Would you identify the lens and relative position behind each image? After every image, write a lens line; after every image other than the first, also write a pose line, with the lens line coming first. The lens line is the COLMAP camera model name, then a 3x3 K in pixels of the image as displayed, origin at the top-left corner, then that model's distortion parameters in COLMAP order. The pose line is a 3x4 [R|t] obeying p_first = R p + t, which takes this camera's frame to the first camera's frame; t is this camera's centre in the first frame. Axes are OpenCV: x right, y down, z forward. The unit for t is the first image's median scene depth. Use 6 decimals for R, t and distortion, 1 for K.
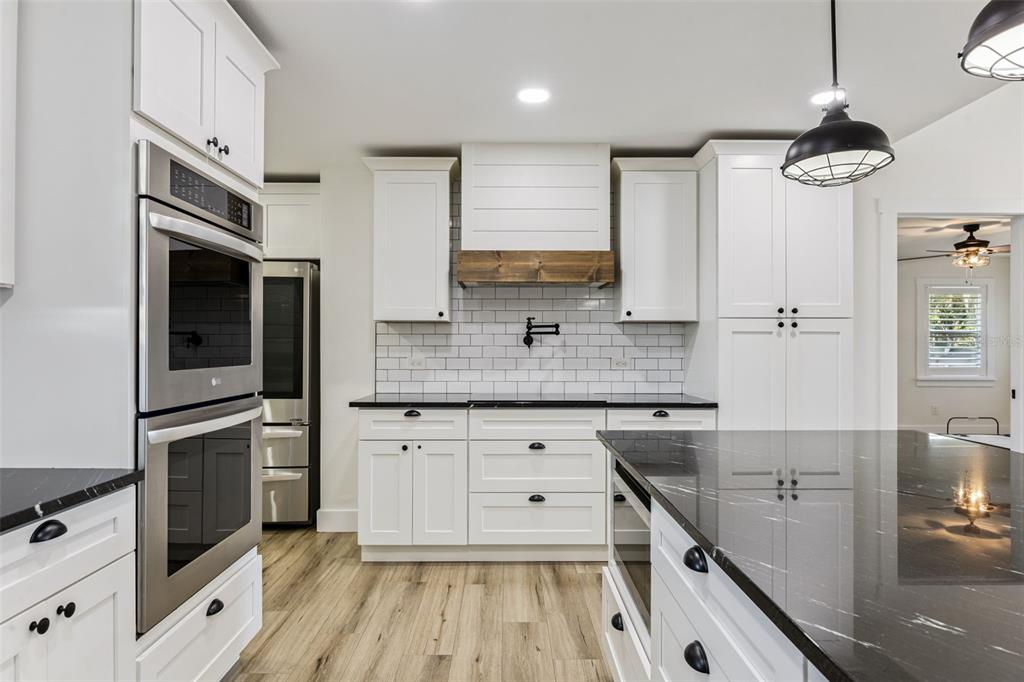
lens RADIAL K [[598.3, 0, 511.9], [0, 598.3, 346.5], [0, 0, 1]] dist [-0.001374, 0.000800]
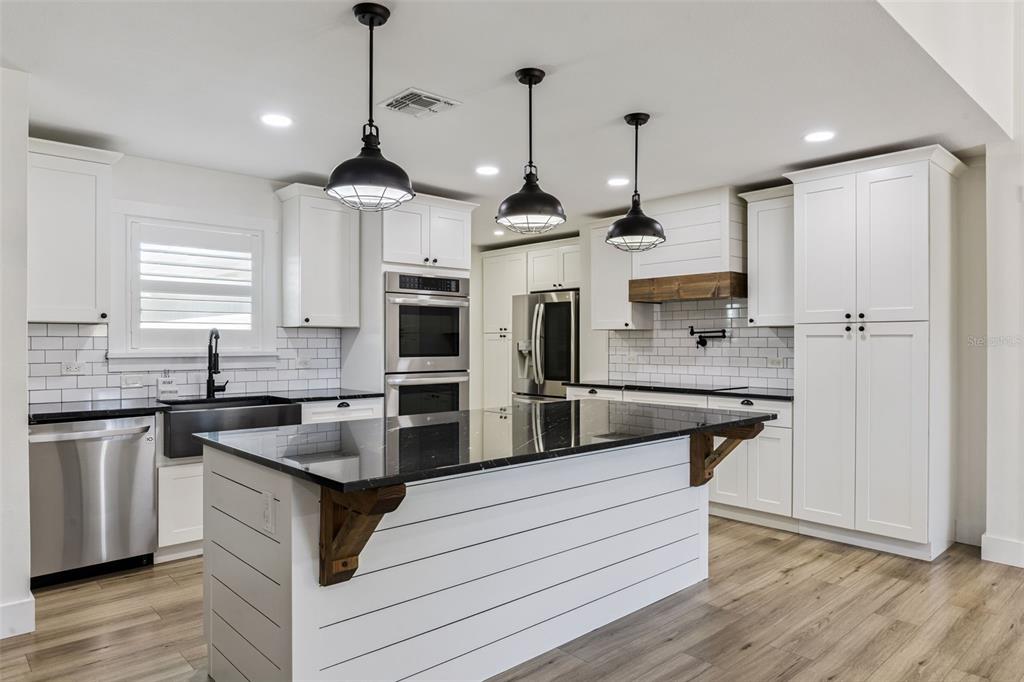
lens RADIAL K [[661.8, 0, 510.7], [0, 661.8, 347.3], [0, 0, 1]] dist [0.007402, 0.000103]
pose [[0.680081, 0.002686, -0.733132, 0.870904], [0.000160, 0.999993, 0.003812, -0.006529], [0.733137, -0.002710, 0.680076, -0.274733]]
